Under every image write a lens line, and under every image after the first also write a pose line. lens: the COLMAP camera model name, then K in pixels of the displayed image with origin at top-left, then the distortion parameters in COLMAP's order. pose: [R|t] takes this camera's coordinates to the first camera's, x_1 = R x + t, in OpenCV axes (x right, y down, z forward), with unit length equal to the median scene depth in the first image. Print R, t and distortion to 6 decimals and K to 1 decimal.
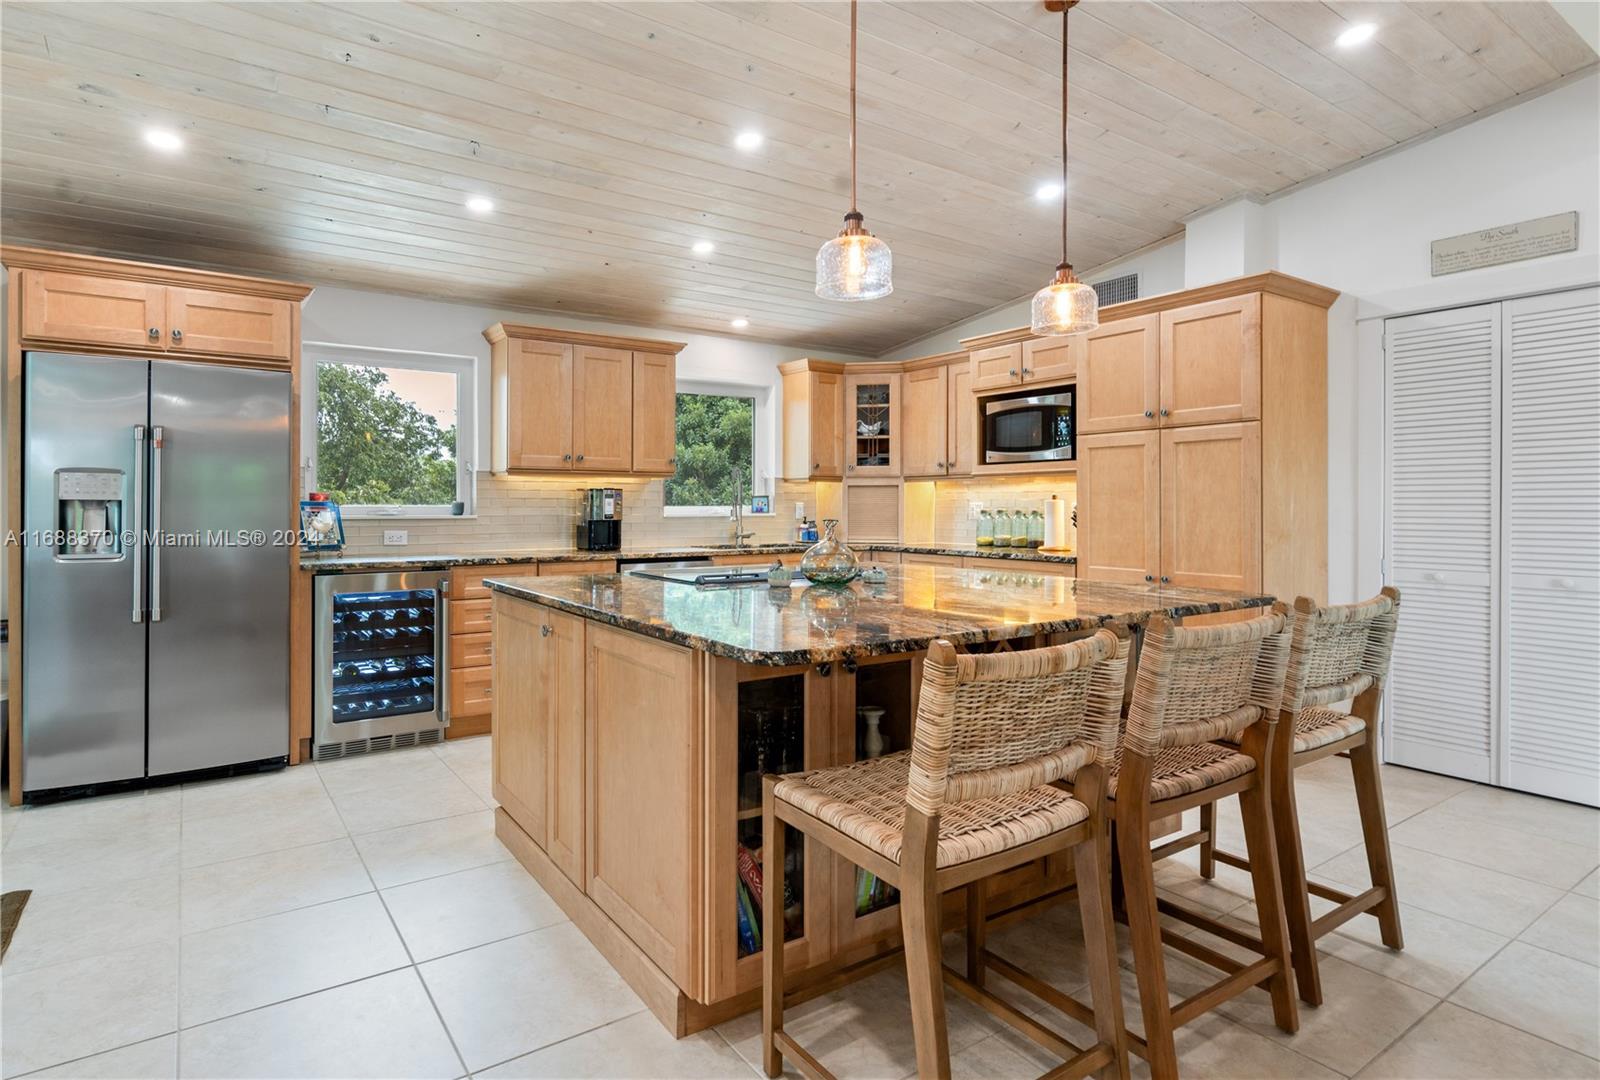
lens RADIAL K [[869.4, 0, 801.1], [0, 869.4, 495.2], [0, 0, 1]] dist [0.000474, -0.000030]
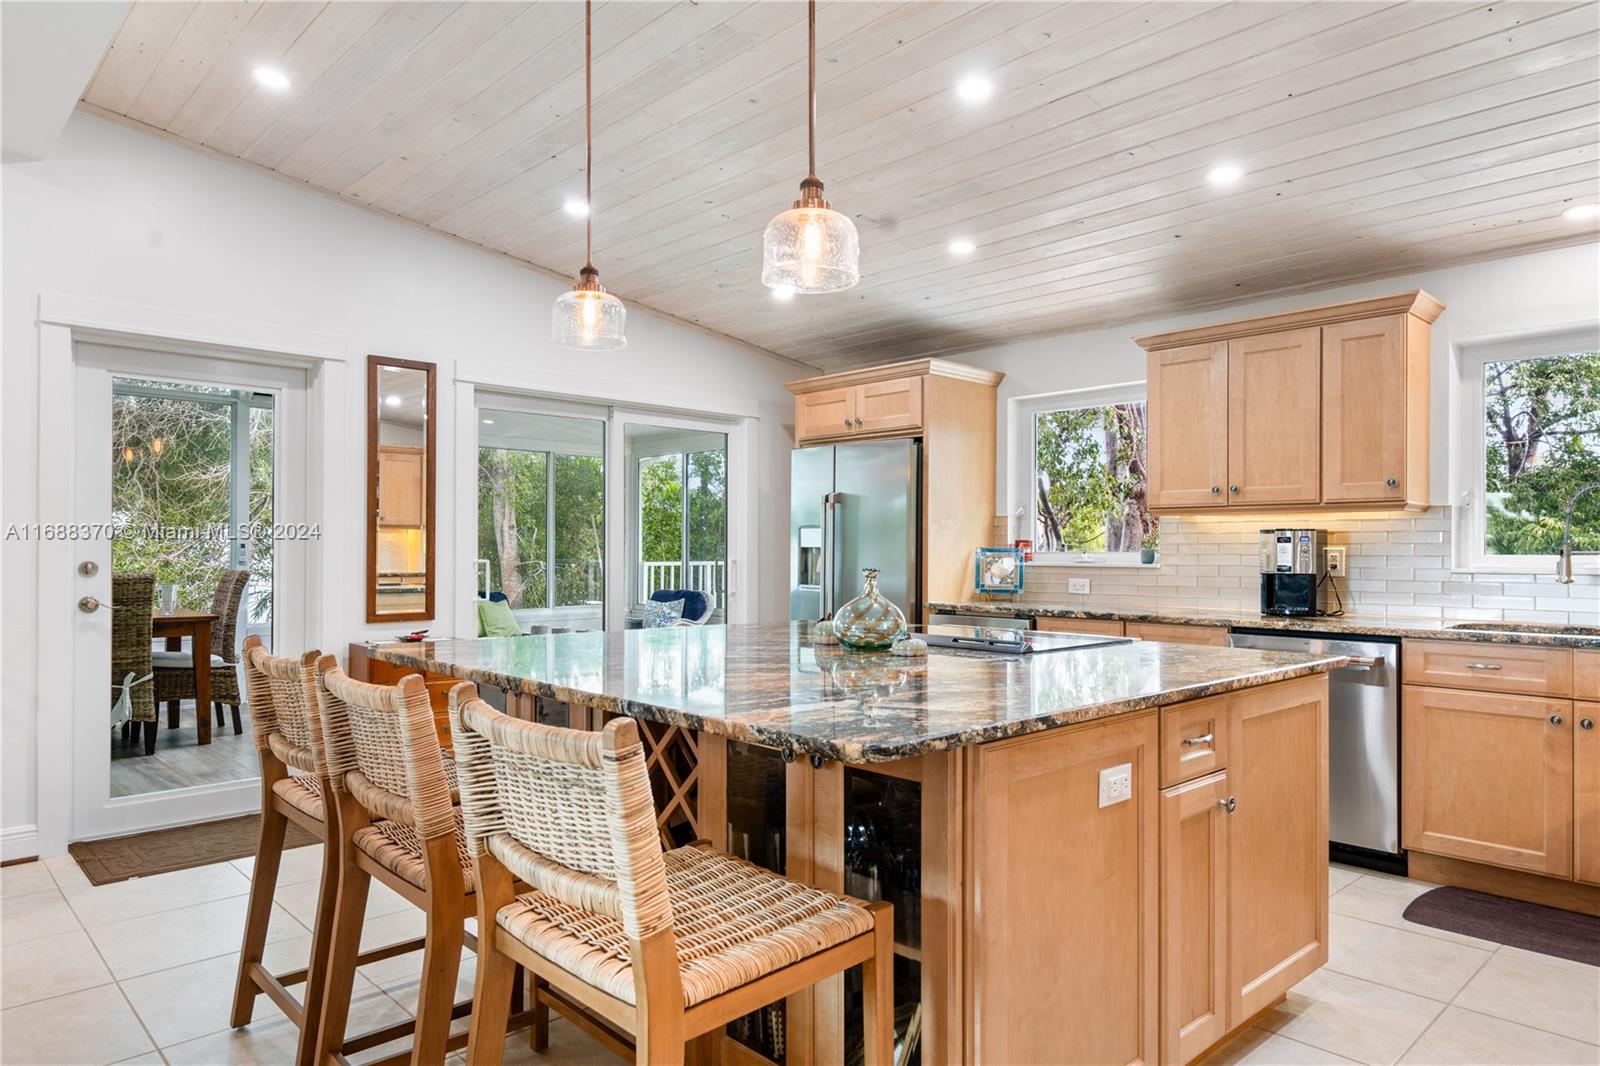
lens RADIAL K [[1003.0, 0, 801.3], [0, 1003.0, 542.0], [0, 0, 1]] dist [-0.002617, -0.000392]
pose [[0.147221, -0.010356, -0.989049, 0.549196], [0.002721, 0.999946, -0.010065, 0.010266], [0.989100, -0.001210, 0.147241, 0.509301]]
